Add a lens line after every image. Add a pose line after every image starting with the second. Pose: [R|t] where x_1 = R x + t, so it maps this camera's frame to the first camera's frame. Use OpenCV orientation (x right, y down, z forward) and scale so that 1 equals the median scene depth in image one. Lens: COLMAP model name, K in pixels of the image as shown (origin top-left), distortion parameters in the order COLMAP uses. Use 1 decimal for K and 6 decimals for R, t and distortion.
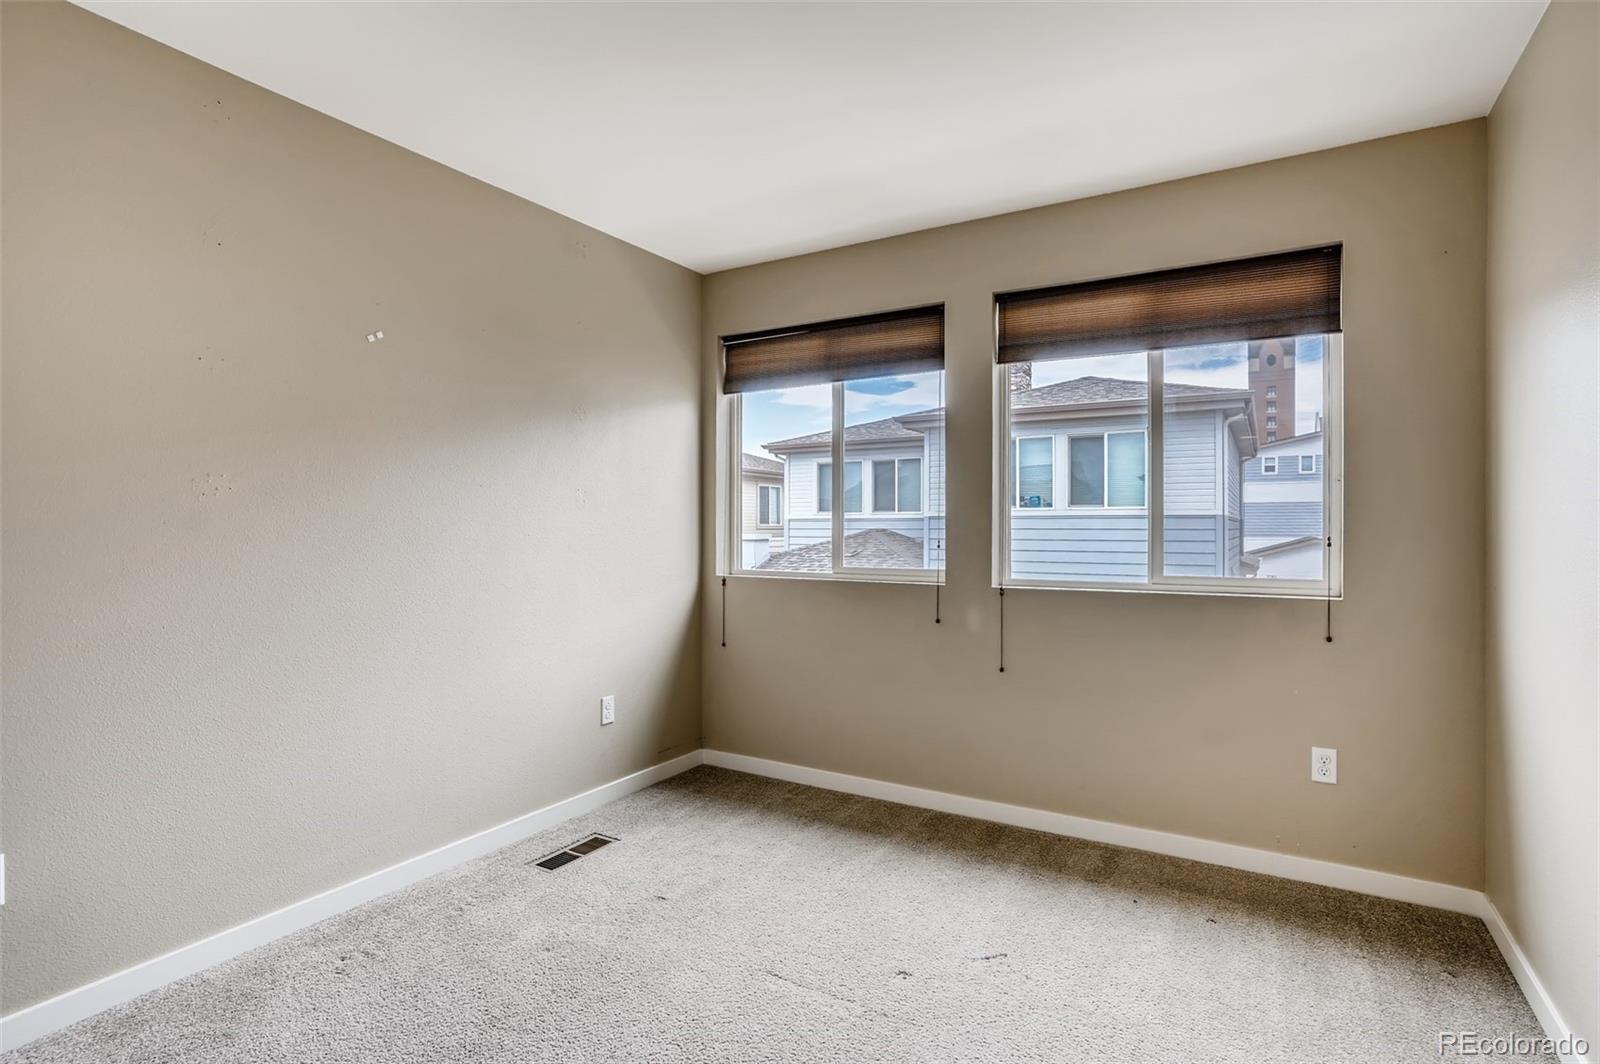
lens RADIAL K [[786.2, 0, 800.9], [0, 786.2, 529.0], [0, 0, 1]] dist [-0.034222, 0.022470]
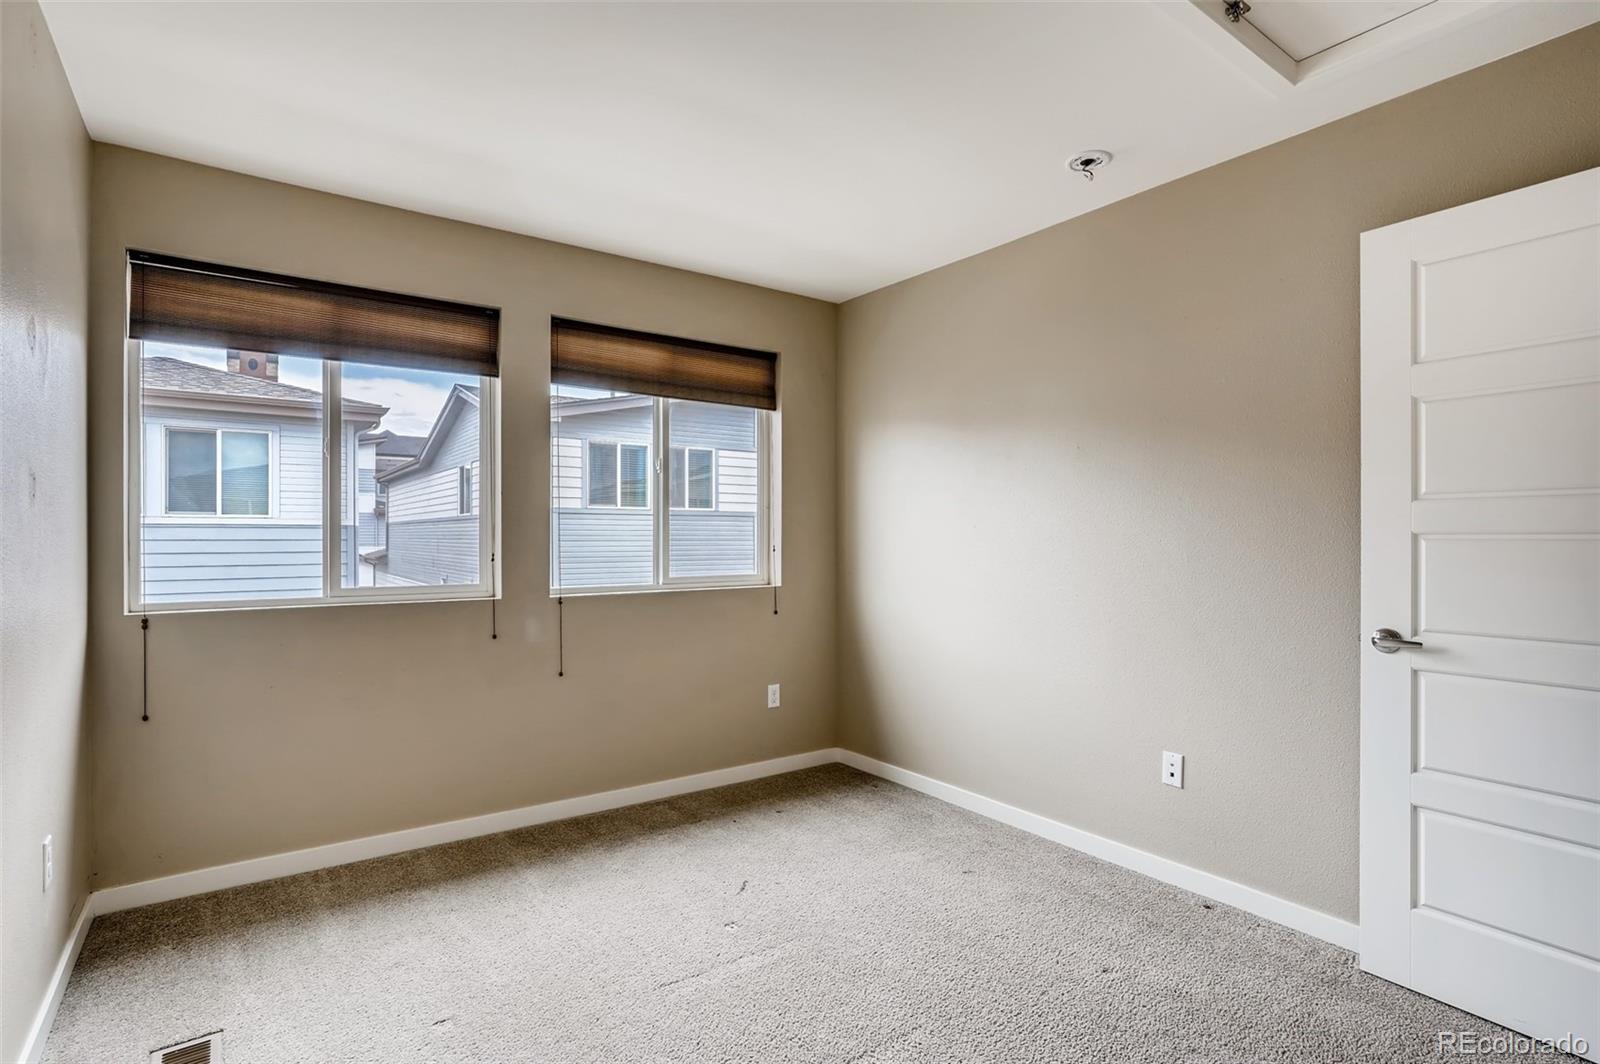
lens RADIAL K [[781.0, 0, 792.6], [0, 781.0, 536.7], [0, 0, 1]] dist [-0.038783, 0.020474]
pose [[0.400503, -0.001773, 0.916294, -0.543135], [0.003982, 0.999992, 0.000195, -0.004523], [-0.916287, 0.003571, 0.400507, 0.276280]]
